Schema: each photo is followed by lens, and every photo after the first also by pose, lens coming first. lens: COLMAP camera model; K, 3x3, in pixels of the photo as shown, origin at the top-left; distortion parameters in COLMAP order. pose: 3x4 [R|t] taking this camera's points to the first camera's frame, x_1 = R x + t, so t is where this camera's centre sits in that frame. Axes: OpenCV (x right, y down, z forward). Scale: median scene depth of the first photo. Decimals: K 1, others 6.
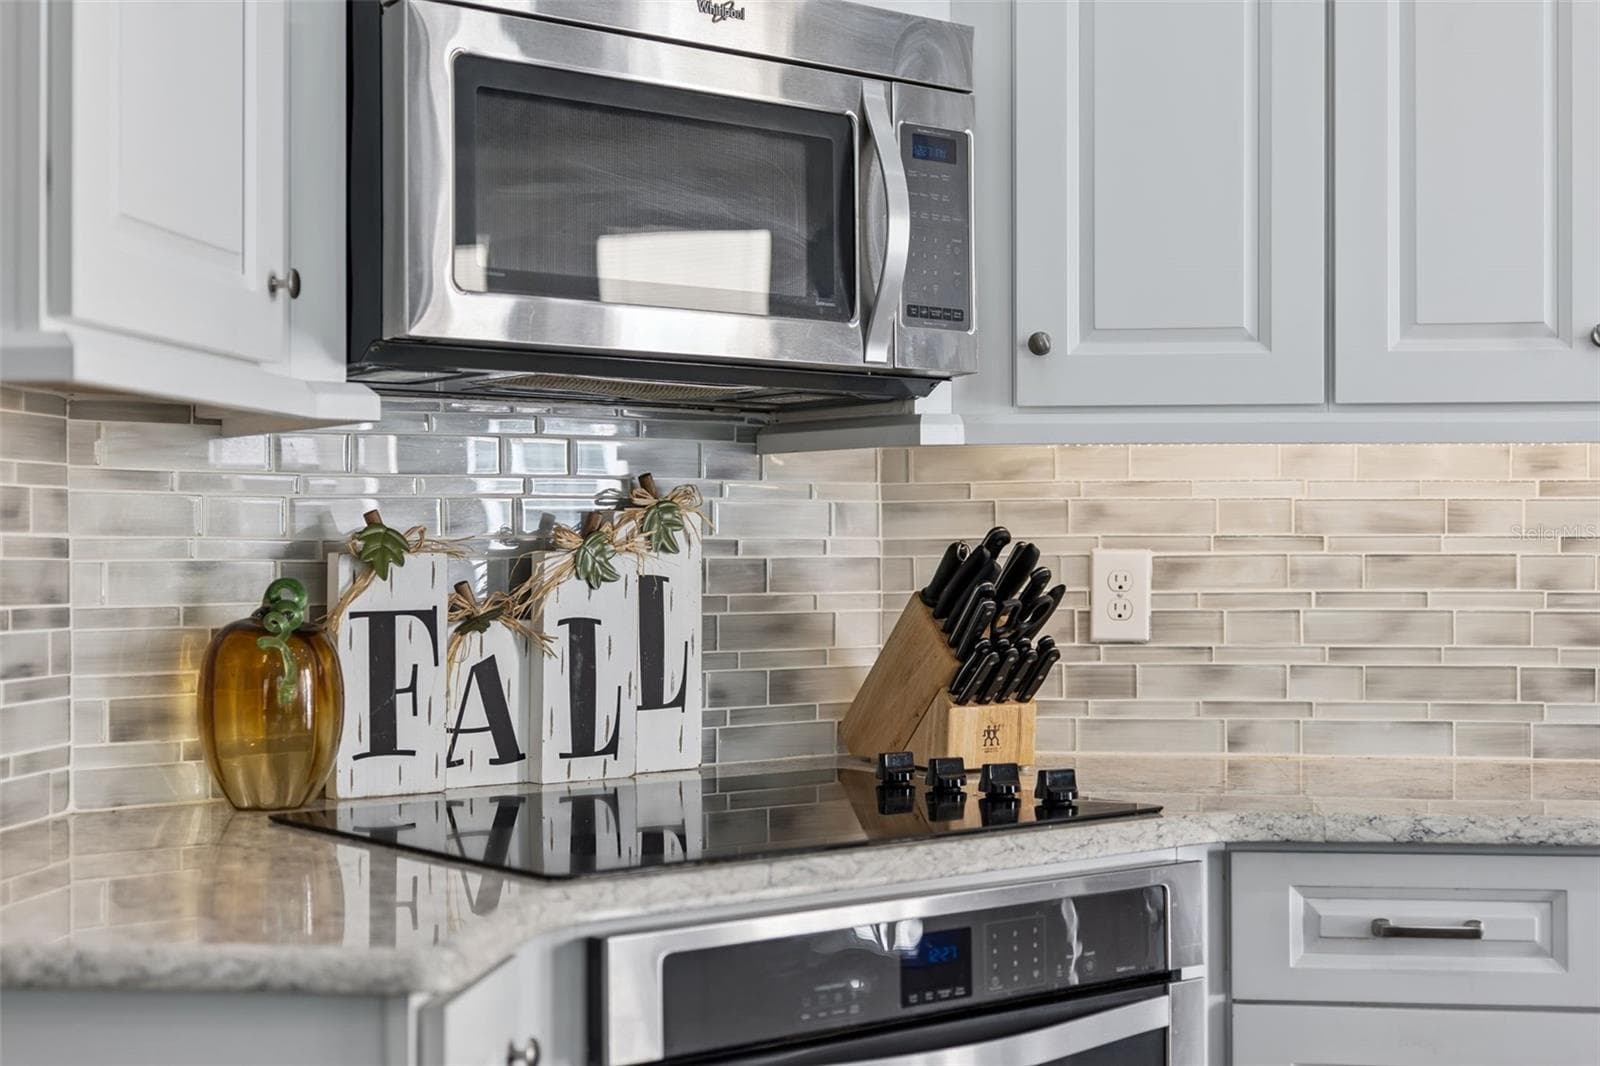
lens RADIAL K [[2159.8, 0, 802.6], [0, 2159.8, 535.7], [0, 0, 1]] dist [-0.028644, 0.000000]
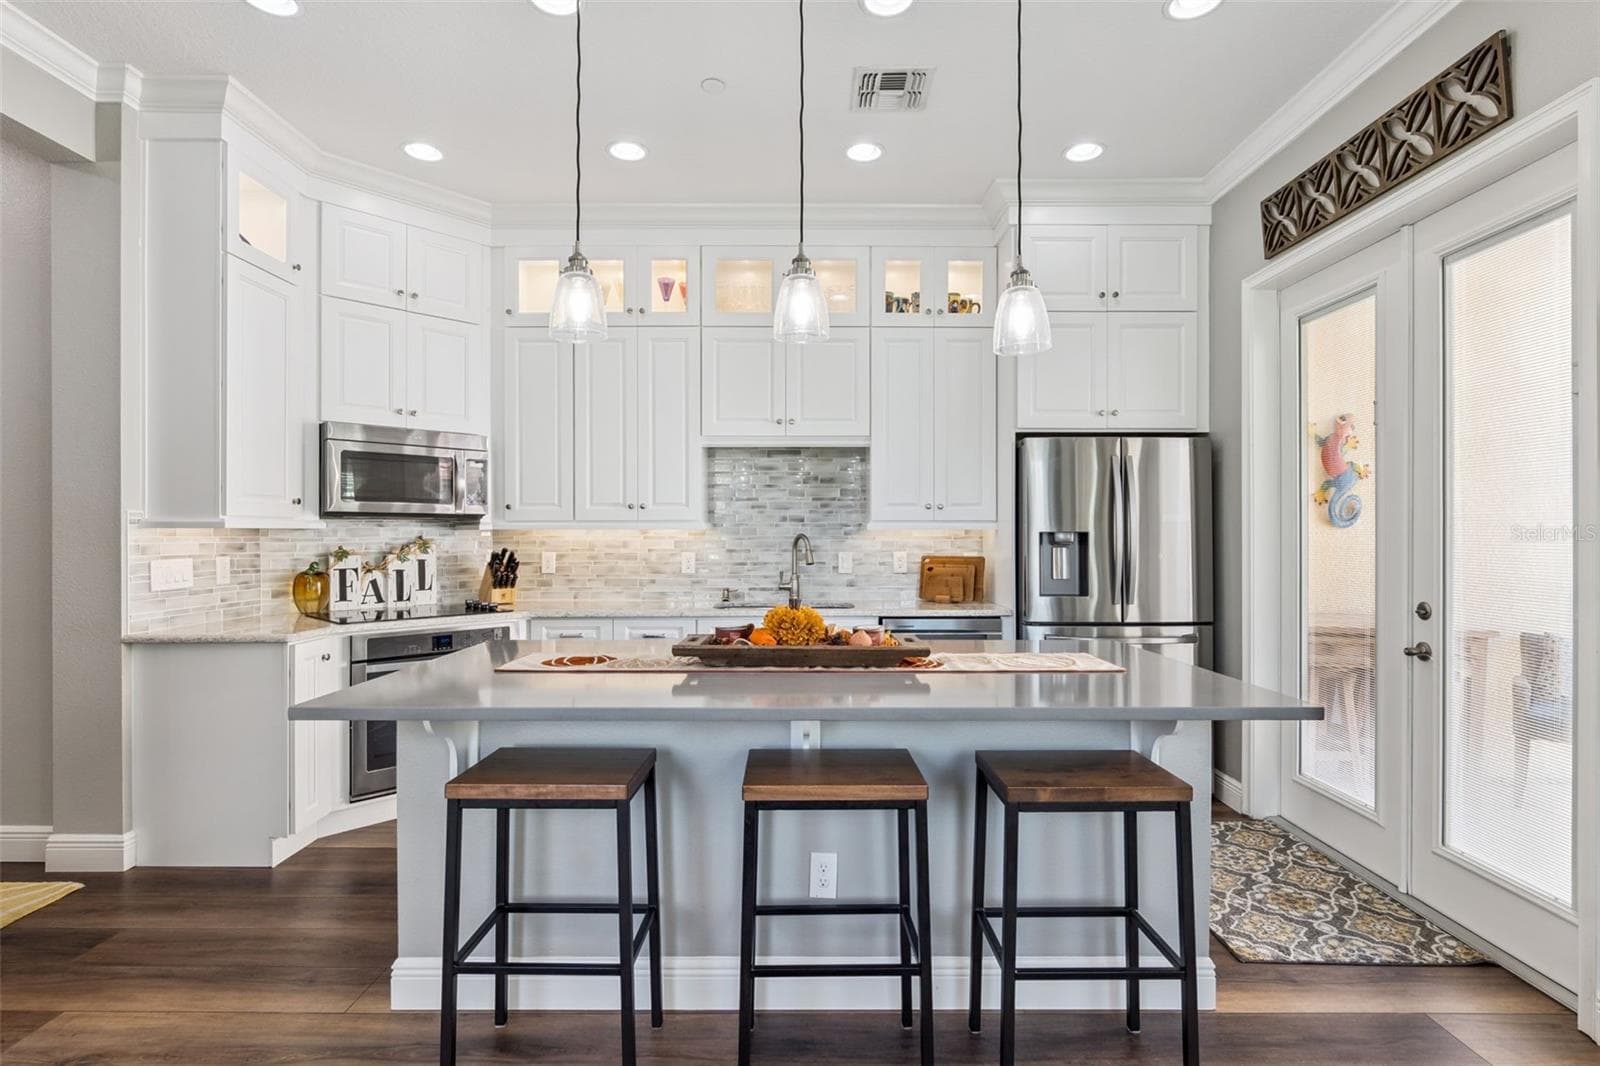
lens RADIAL K [[751.3, 0, 788.7], [0, 751.3, 531.6], [0, 0, 1]] dist [-0.016391, 0.002319]
pose [[0.991677, -0.000589, 0.128748, 0.495417], [0.000480, 0.999999, 0.000880, -0.040386], [-0.128749, -0.000811, 0.991677, -0.611271]]
